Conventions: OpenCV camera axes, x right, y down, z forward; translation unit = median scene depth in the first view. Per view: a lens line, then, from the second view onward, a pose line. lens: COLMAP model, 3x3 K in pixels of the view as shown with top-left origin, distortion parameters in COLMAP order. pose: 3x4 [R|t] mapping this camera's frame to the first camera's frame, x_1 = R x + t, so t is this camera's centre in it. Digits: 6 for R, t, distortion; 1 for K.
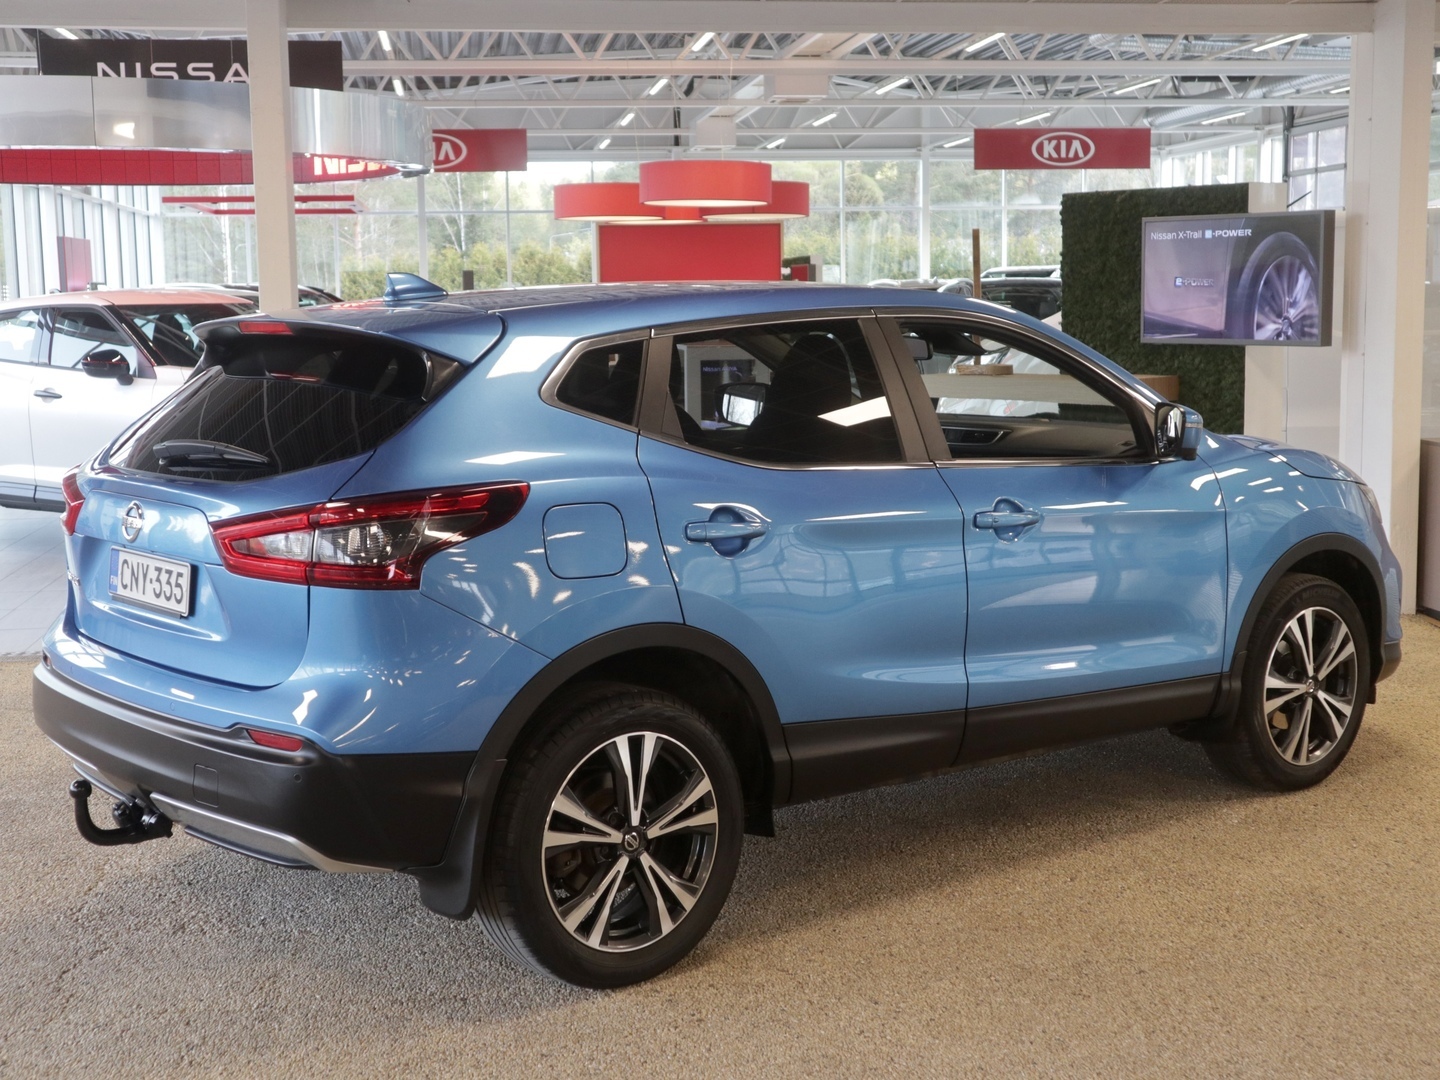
lens RADIAL K [[2010.9, 0, 719.5], [0, 2010.9, 539.0], [0, 0, 1]] dist [0.021760, 0.000000]
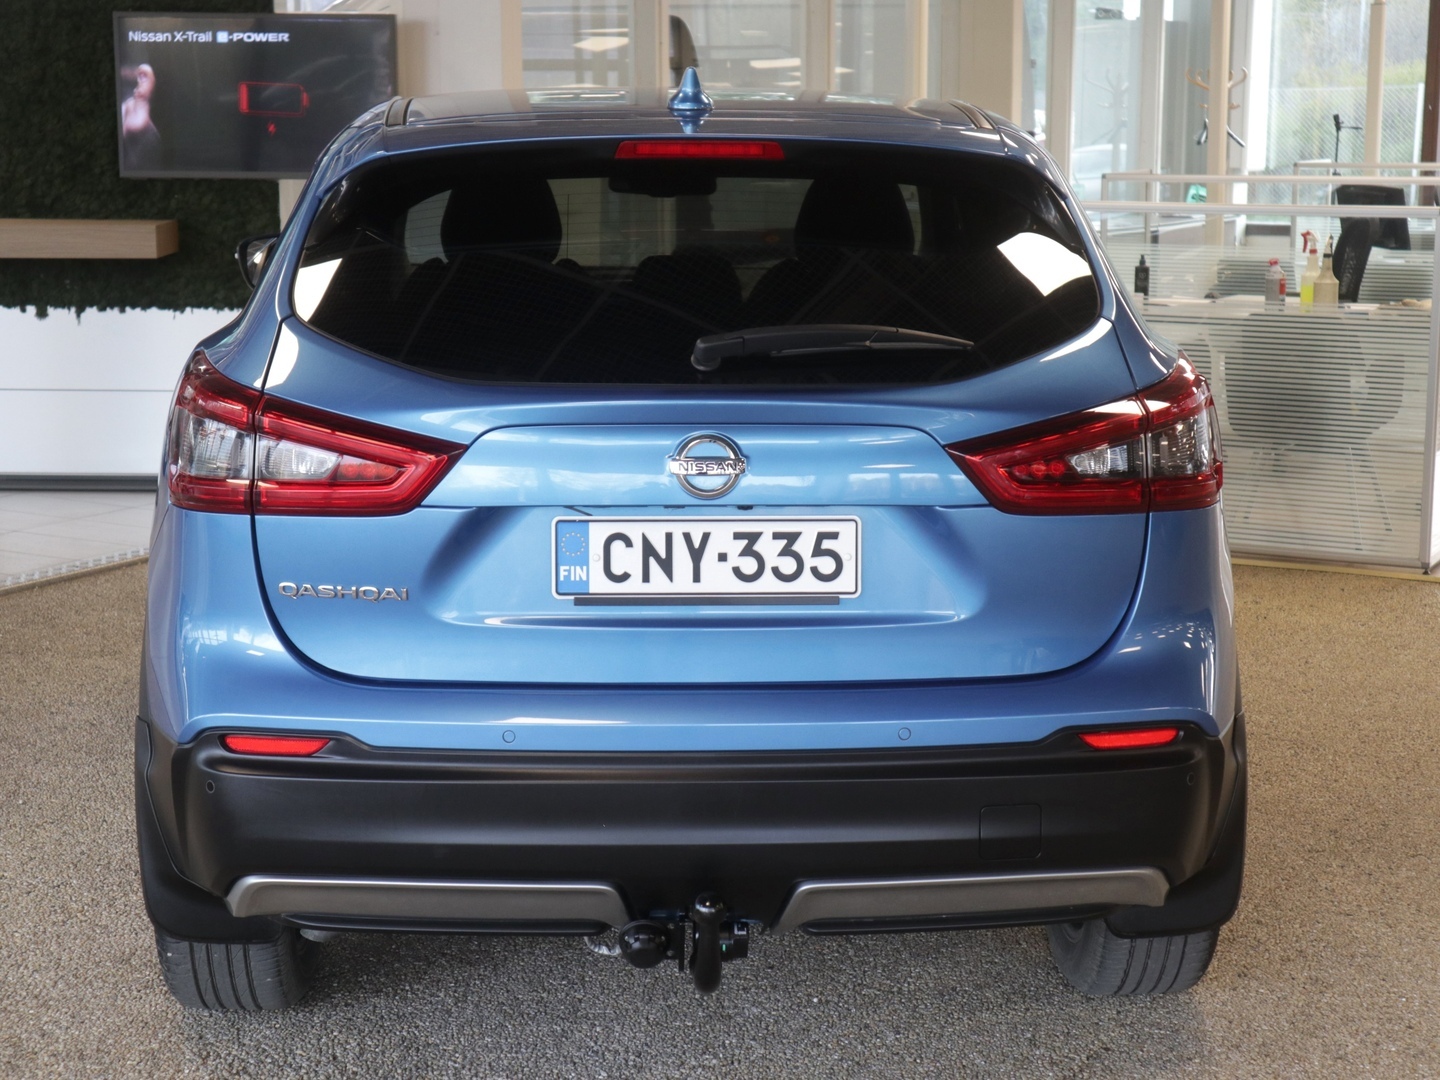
lens RADIAL K [[2477.7, 0, 720.3], [0, 2477.7, 539.1], [0, 0, 1]] dist [0.072109, 0.000000]
pose [[0.586503, -0.125983, 0.800089, -0.438193], [0.090556, 0.991835, 0.089794, -0.026265], [-0.804869, 0.019788, 0.593122, 0.265854]]
